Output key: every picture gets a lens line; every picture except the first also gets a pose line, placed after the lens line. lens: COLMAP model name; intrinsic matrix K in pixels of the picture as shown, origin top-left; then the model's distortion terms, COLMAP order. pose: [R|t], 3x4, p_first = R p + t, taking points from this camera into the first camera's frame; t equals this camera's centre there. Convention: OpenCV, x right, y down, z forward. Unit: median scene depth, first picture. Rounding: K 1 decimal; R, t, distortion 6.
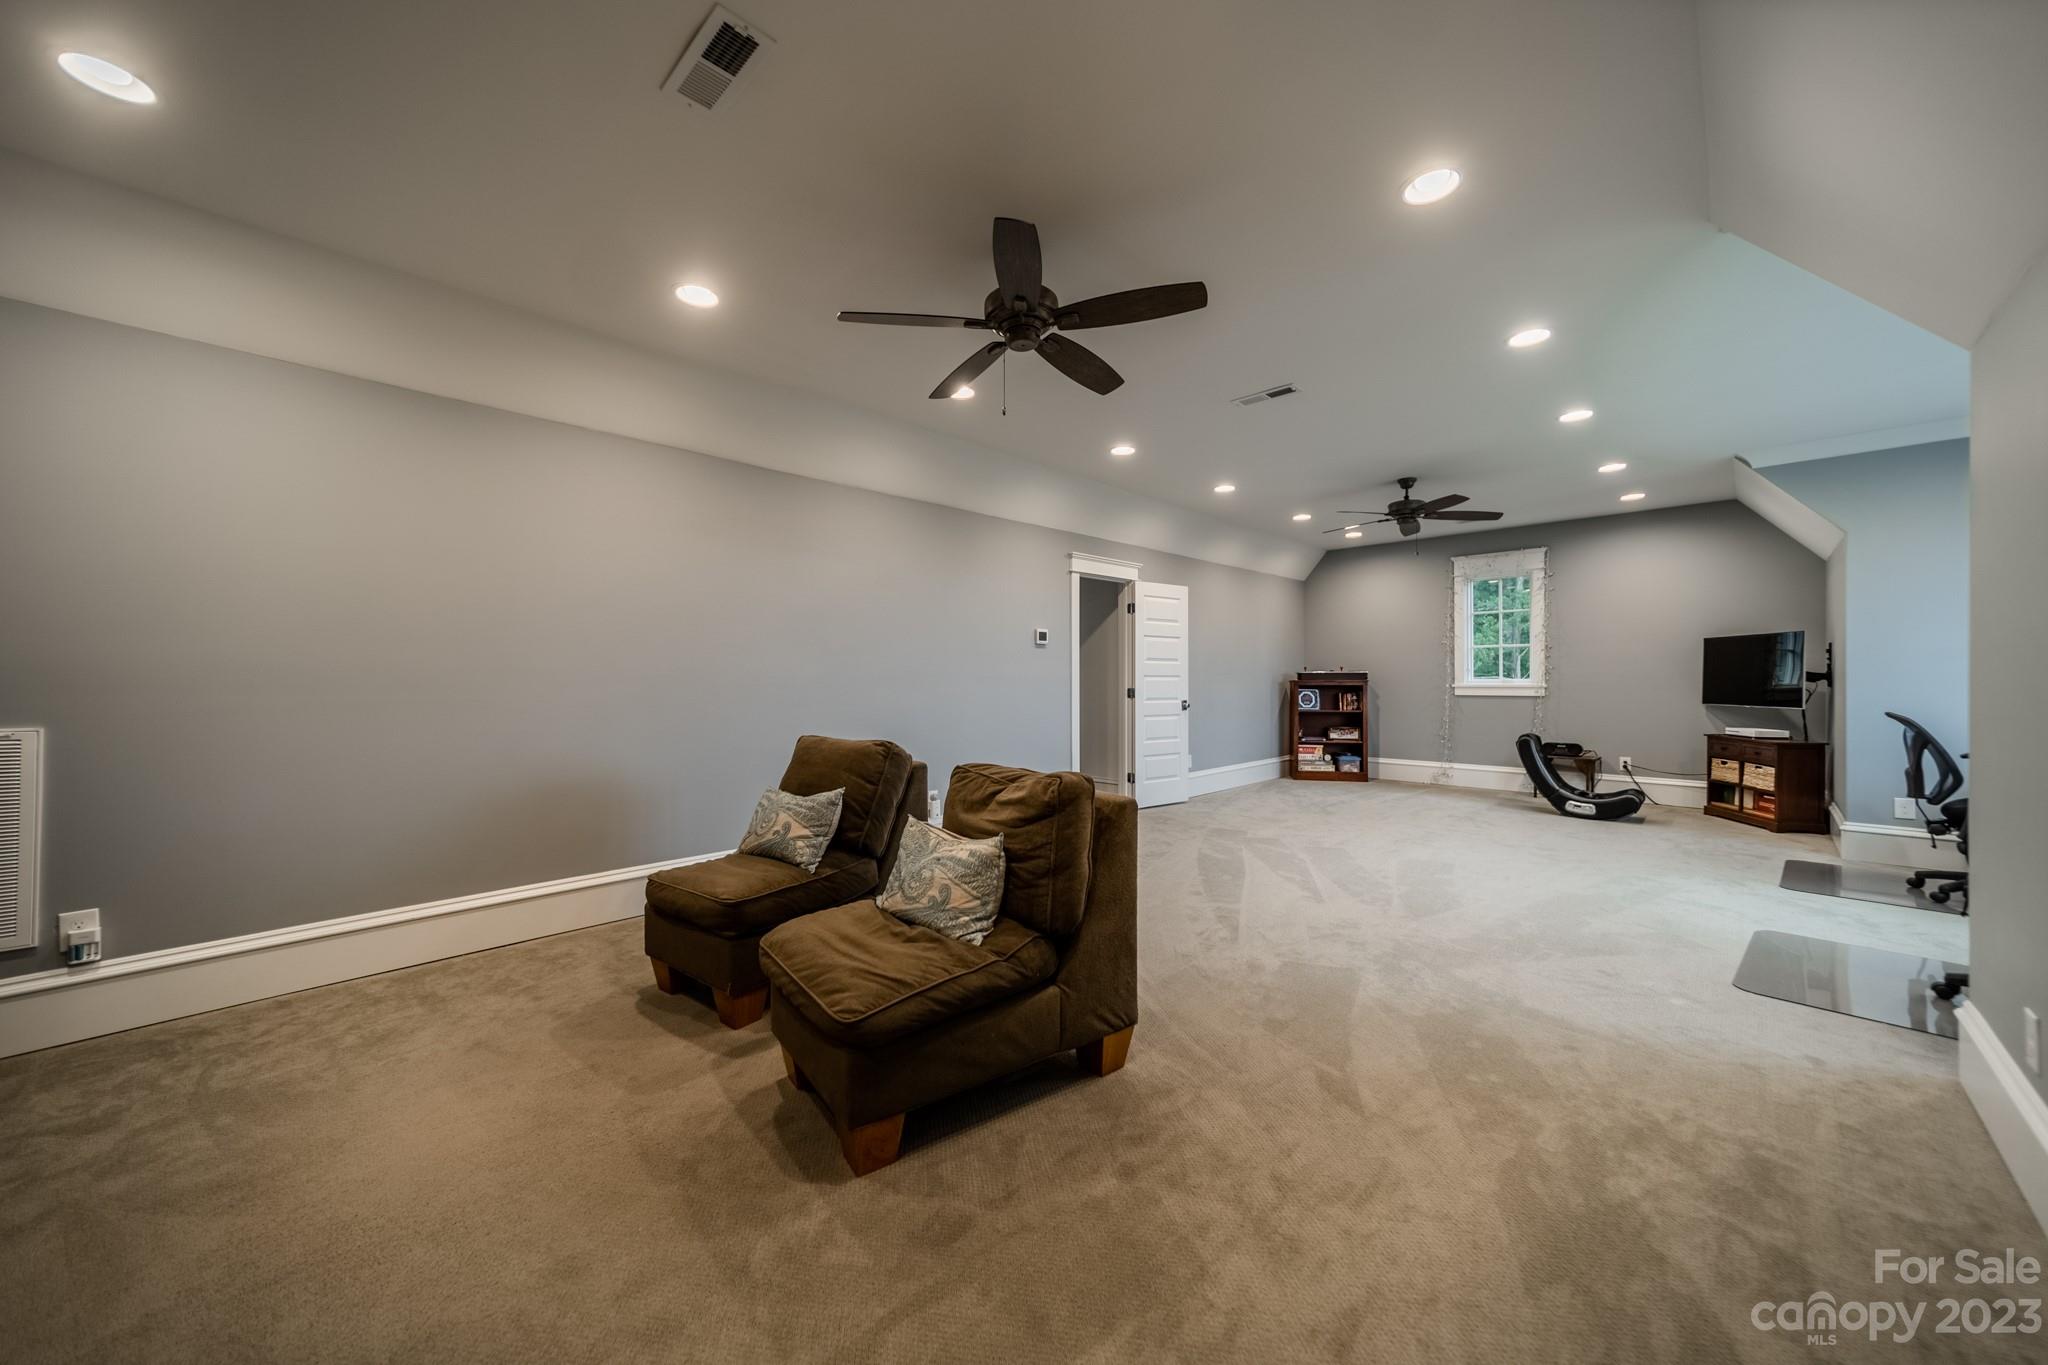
lens RADIAL K [[740.9, 0, 1026.8], [0, 740.9, 680.5], [0, 0, 1]] dist [0.011163, -0.001328]
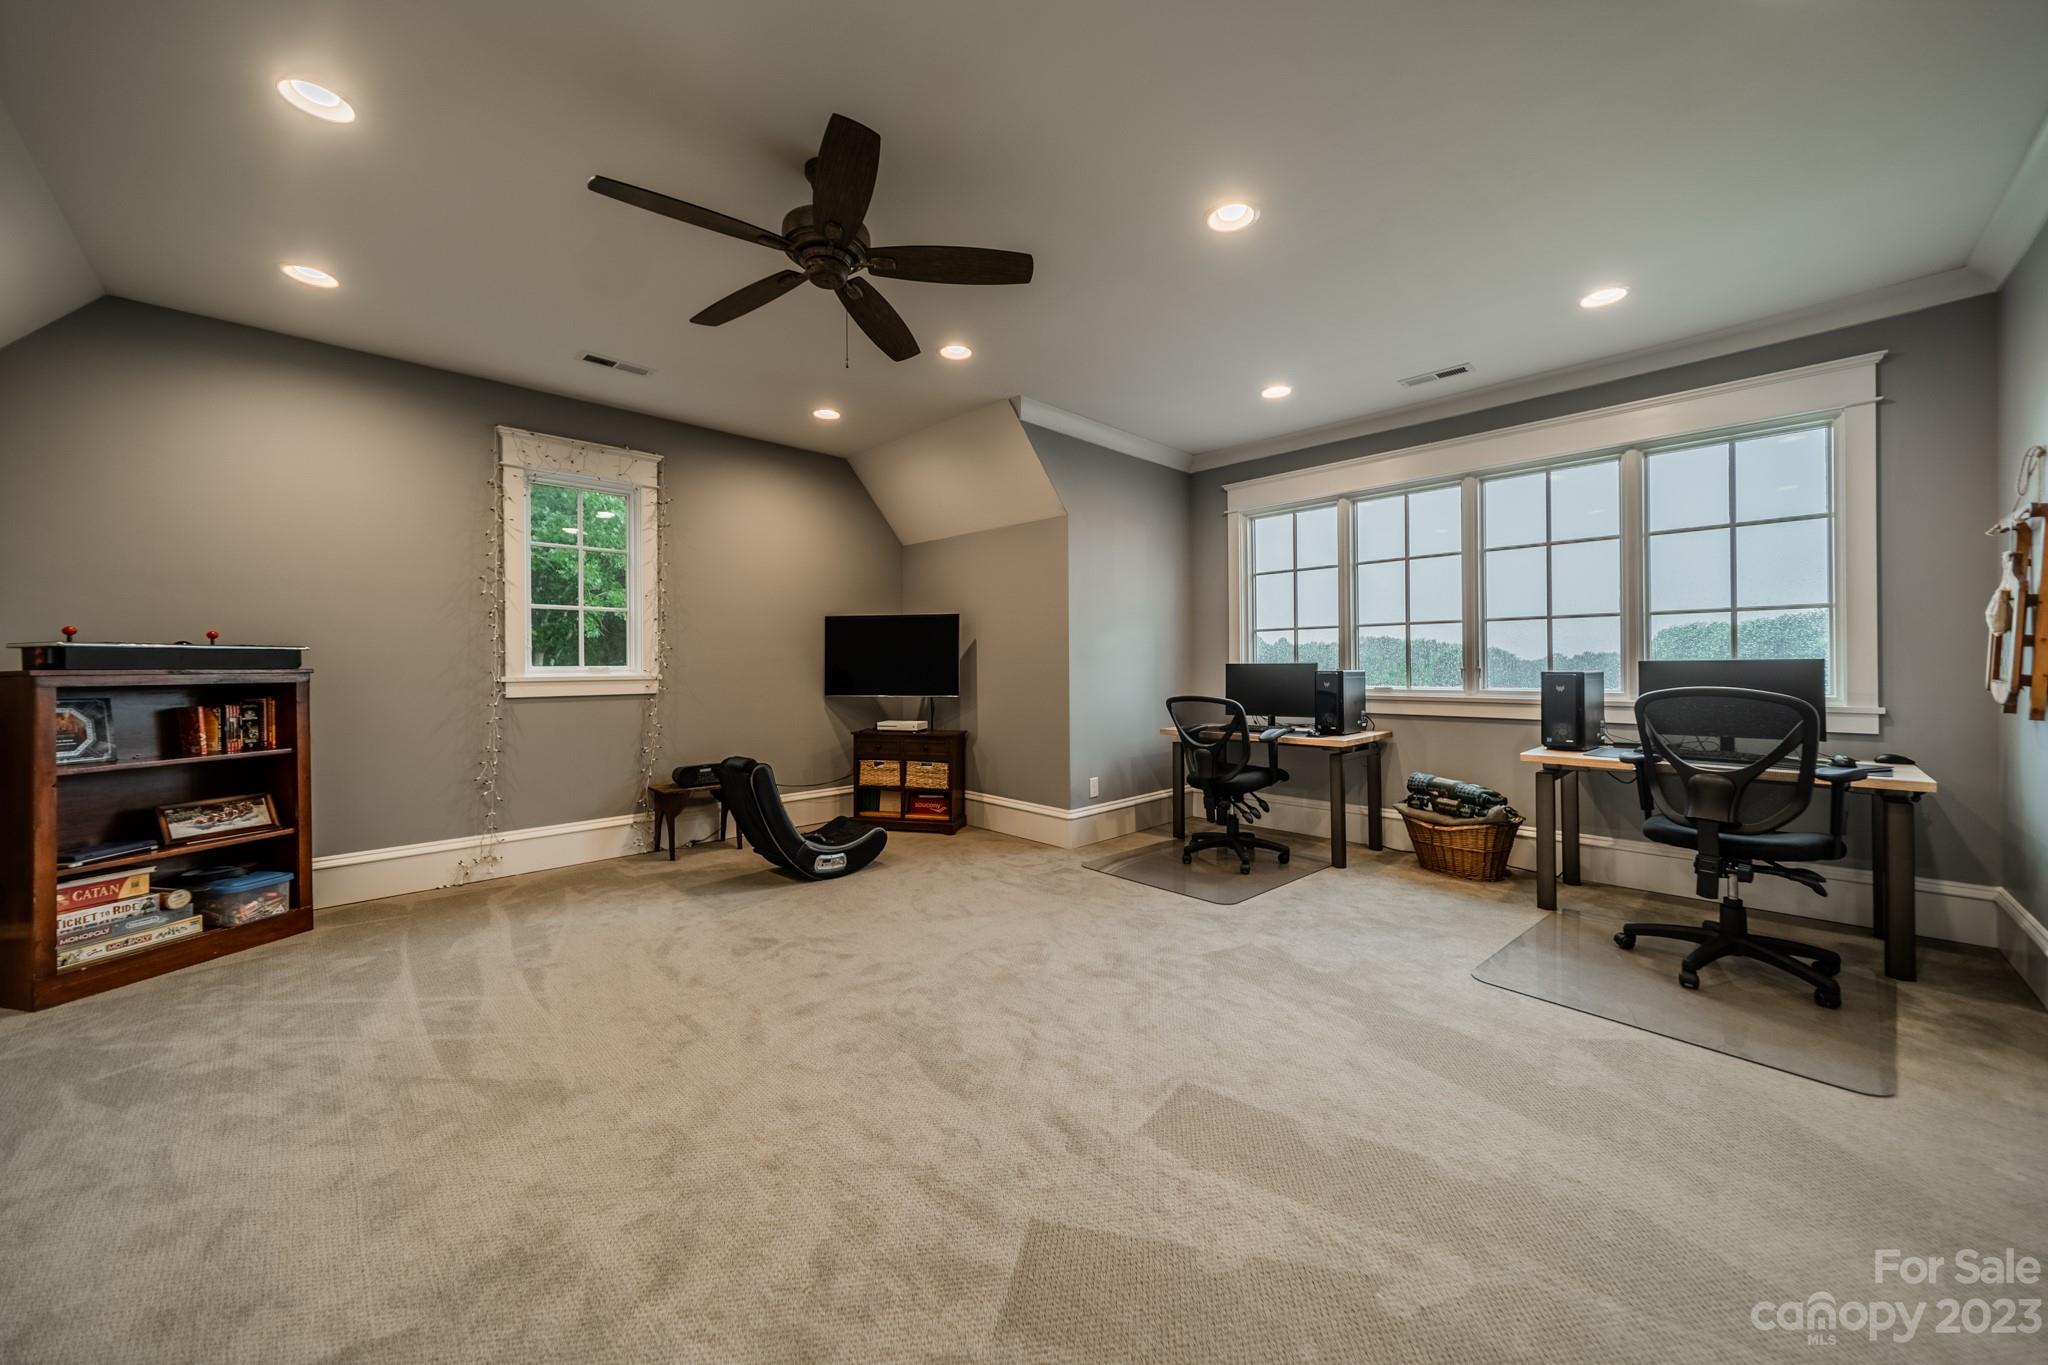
lens RADIAL K [[740.9, 0, 1026.3], [0, 740.9, 662.6], [0, 0, 1]] dist [0.011163, -0.001328]
pose [[0.027391, 0.002852, 0.999621, 0.077704], [0.005864, 0.999978, -0.003014, -0.000975], [-0.999608, 0.005944, 0.027373, 0.644076]]
